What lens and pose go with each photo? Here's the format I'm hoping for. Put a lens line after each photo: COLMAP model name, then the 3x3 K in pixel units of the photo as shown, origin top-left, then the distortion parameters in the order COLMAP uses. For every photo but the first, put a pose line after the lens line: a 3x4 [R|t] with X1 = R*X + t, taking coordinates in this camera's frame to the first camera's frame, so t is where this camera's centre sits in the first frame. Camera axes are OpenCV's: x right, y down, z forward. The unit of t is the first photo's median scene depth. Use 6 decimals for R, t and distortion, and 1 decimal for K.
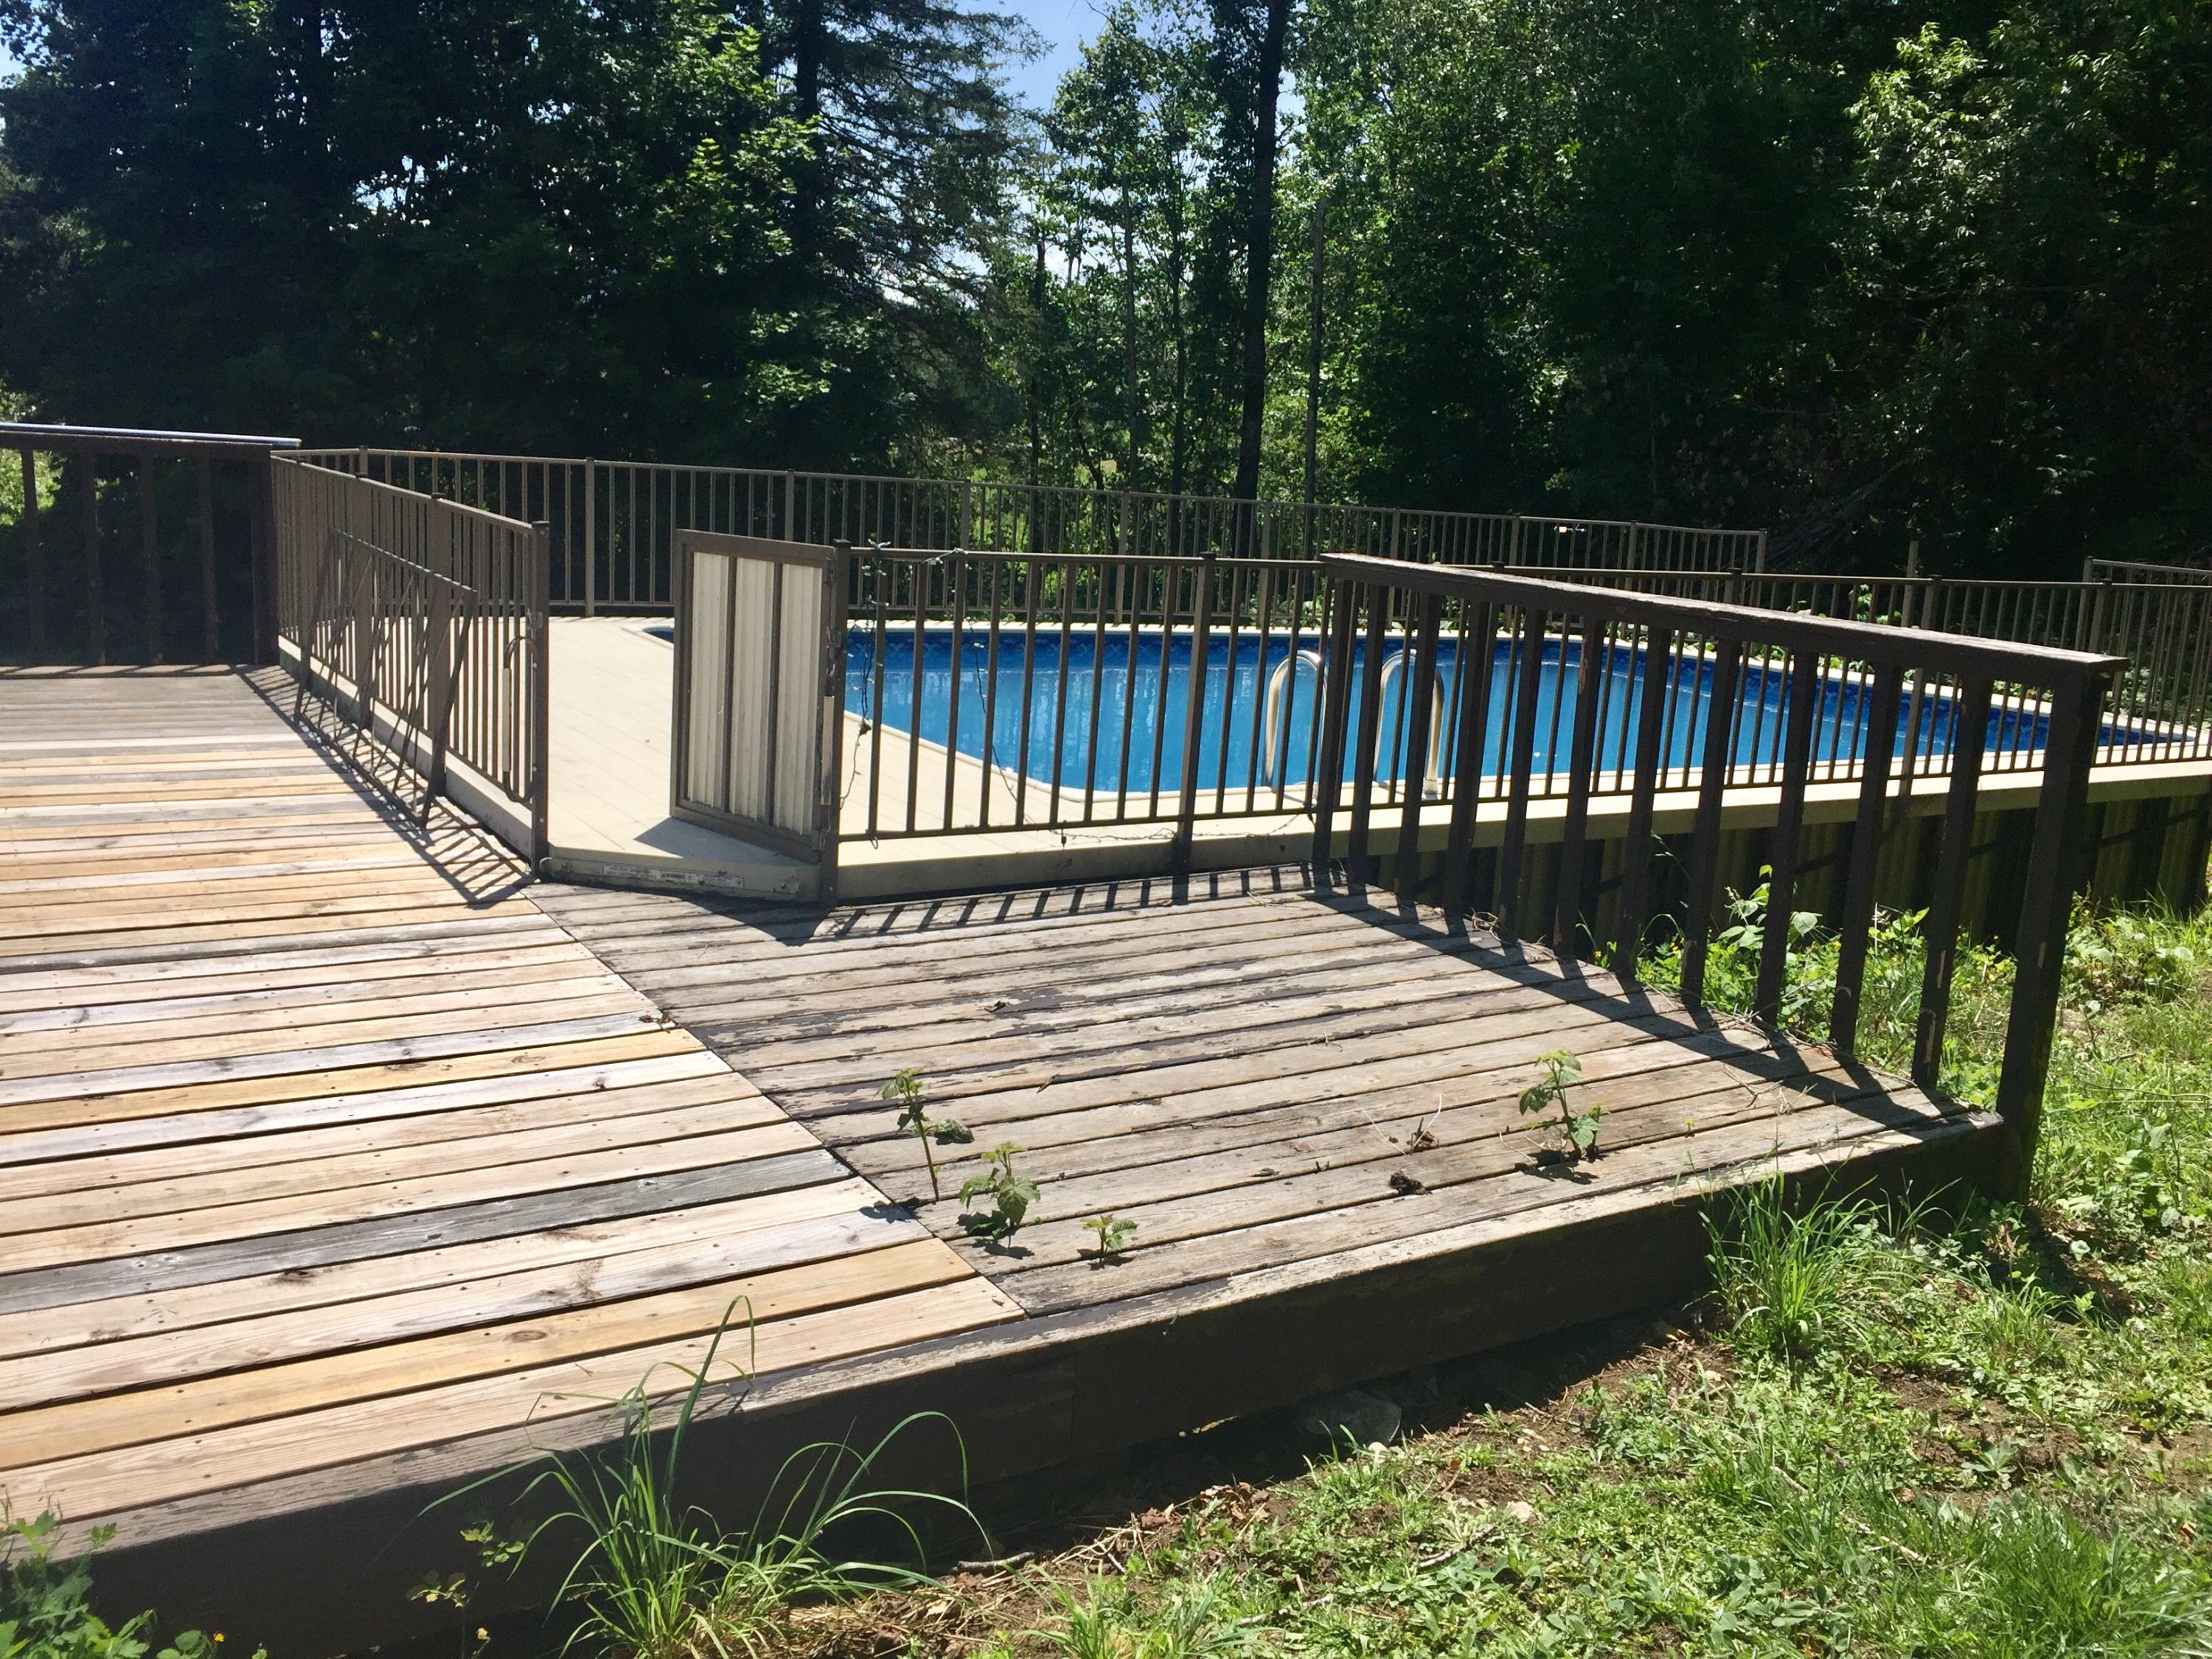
lens RADIAL K [[1867.2, 0, 1102.3], [0, 1867.2, 787.1], [0, 0, 1]] dist [0.055075, -0.009817]
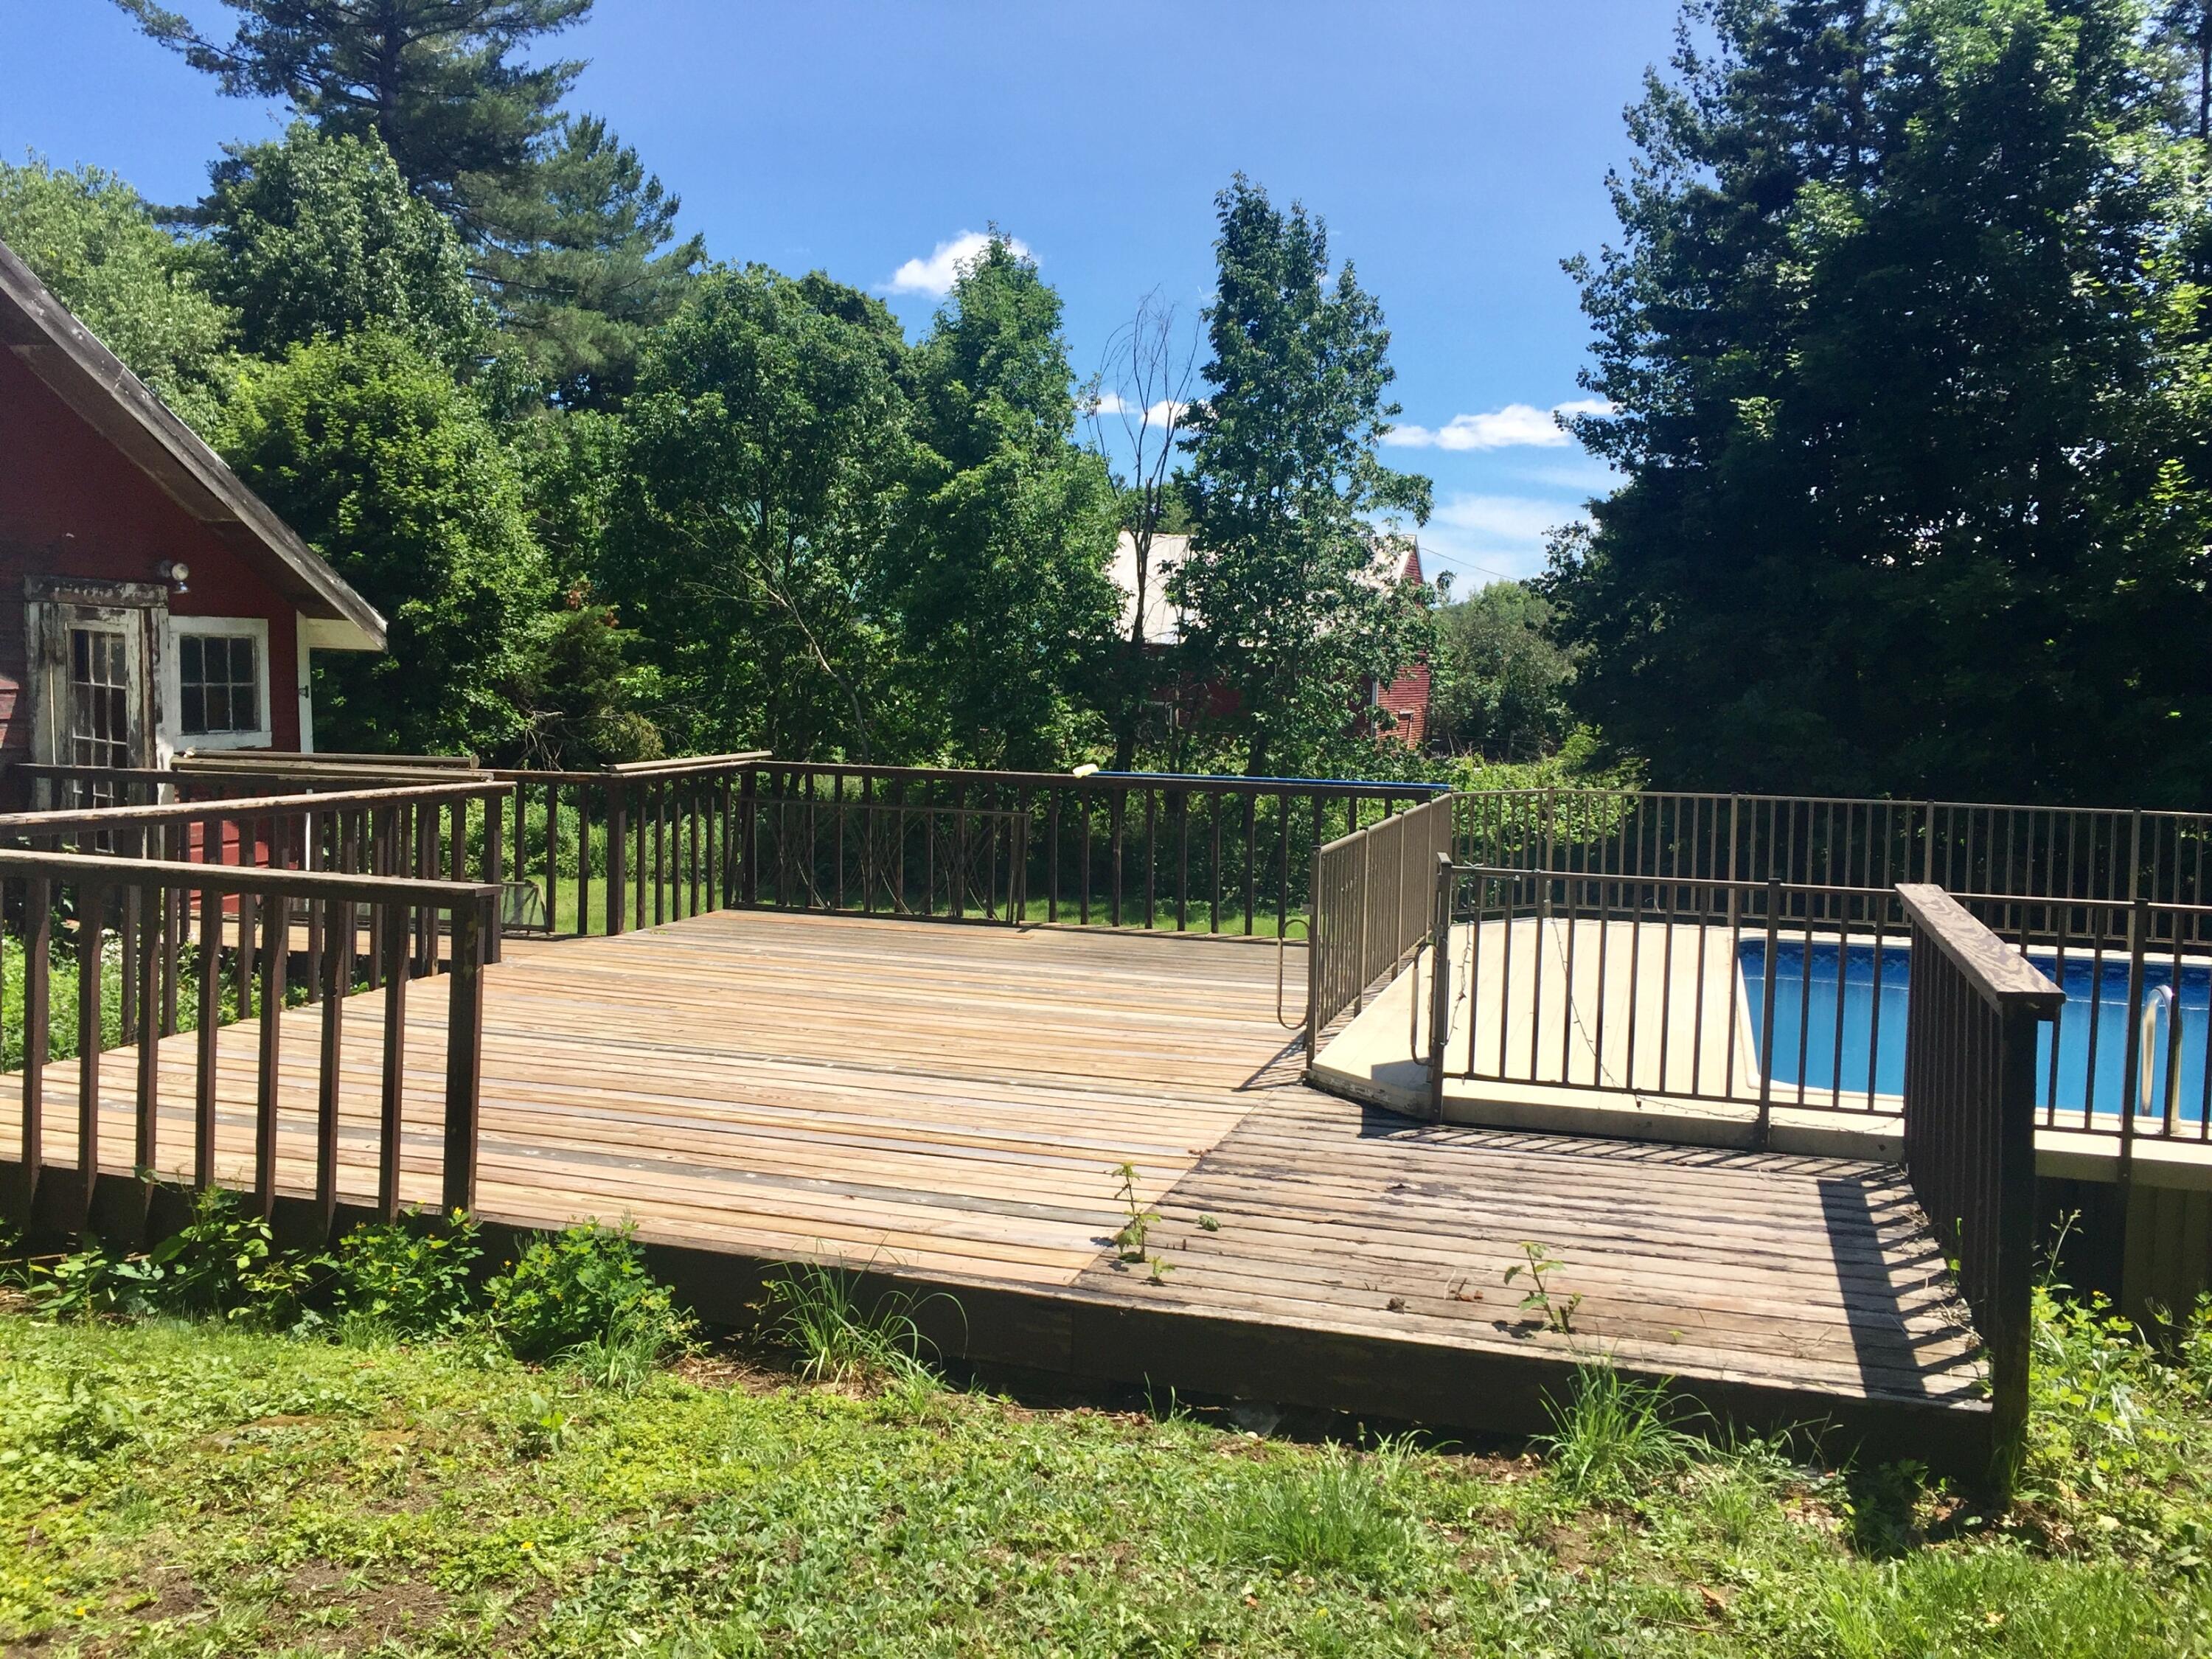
lens RADIAL K [[1867.2, 0, 1102.3], [0, 1867.2, 787.1], [0, 0, 1]] dist [0.055075, -0.009817]
pose [[0.650021, -0.008201, -0.759872, 0.892379], [-0.119303, 0.986441, -0.112702, 0.004459], [0.750493, 0.163914, 0.640228, -0.137796]]
